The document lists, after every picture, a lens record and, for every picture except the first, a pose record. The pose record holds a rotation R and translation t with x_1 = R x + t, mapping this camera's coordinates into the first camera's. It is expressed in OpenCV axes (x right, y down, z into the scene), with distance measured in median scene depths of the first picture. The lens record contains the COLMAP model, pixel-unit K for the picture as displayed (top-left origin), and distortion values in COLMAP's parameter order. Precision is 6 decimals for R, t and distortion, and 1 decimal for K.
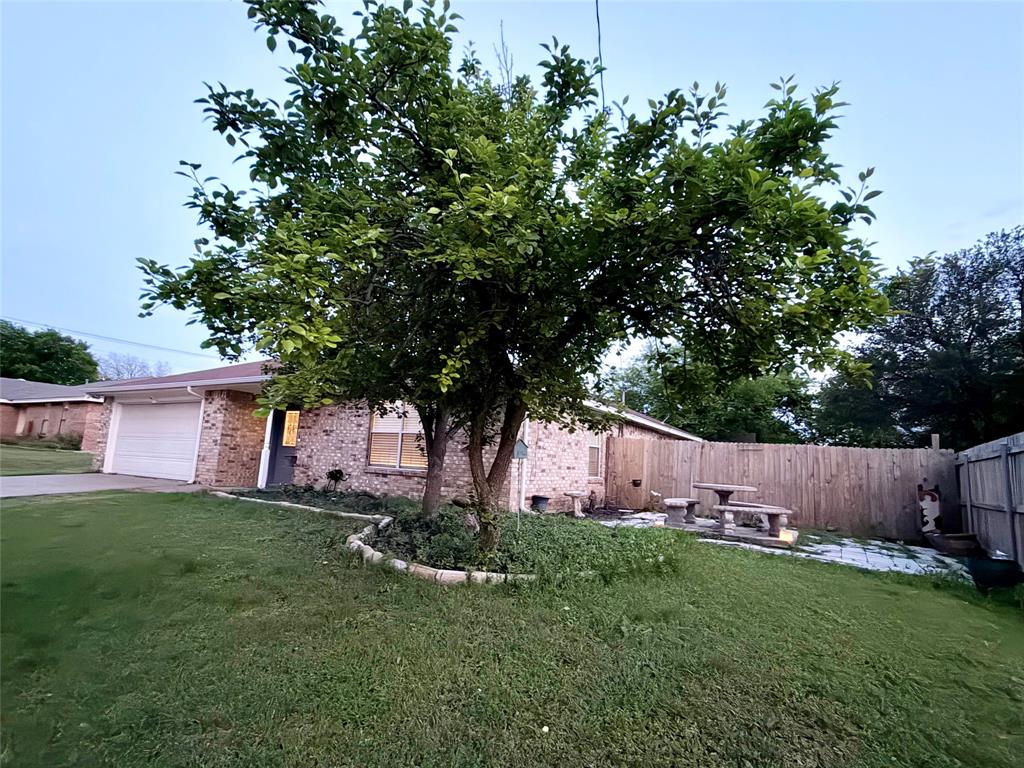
lens RADIAL K [[513.3, 0, 512.0], [0, 513.3, 384.0], [0, 0, 1]] dist [-0.004112, -0.000478]
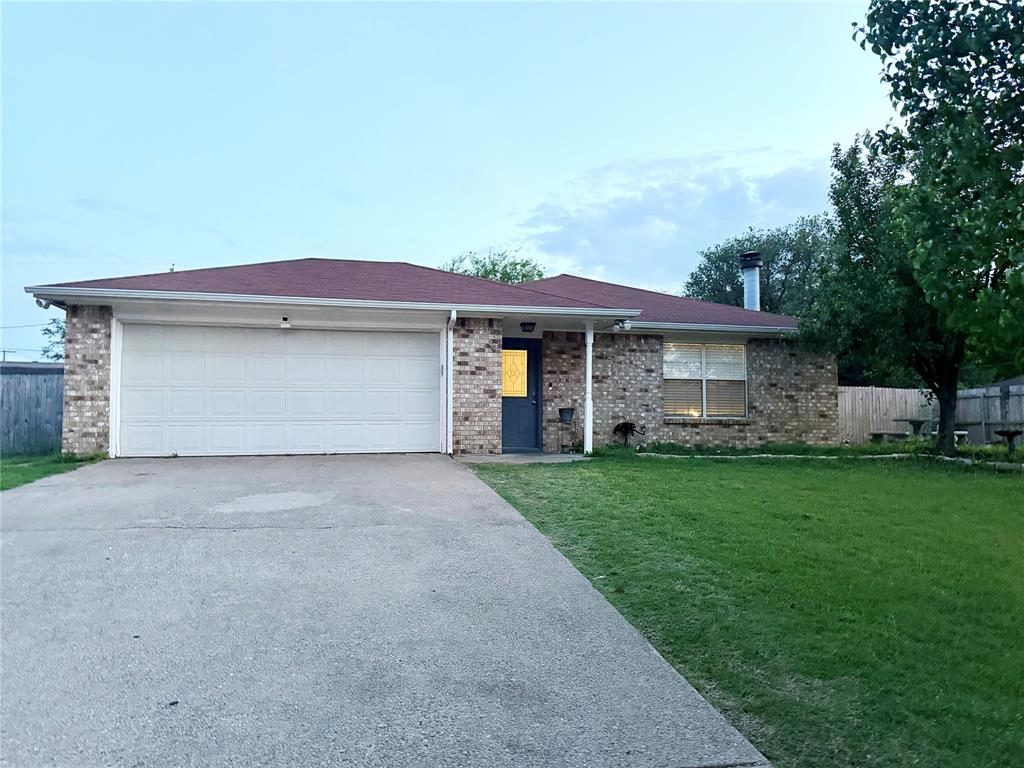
lens RADIAL K [[742.0, 0, 512.0], [0, 742.0, 384.0], [0, 0, 1]] dist [0.062073, -0.094571]
pose [[0.722613, -0.008772, 0.691197, -1.293572], [-0.072732, 0.993404, 0.088646, 0.008145], [-0.687416, -0.114329, 0.717209, 0.250544]]
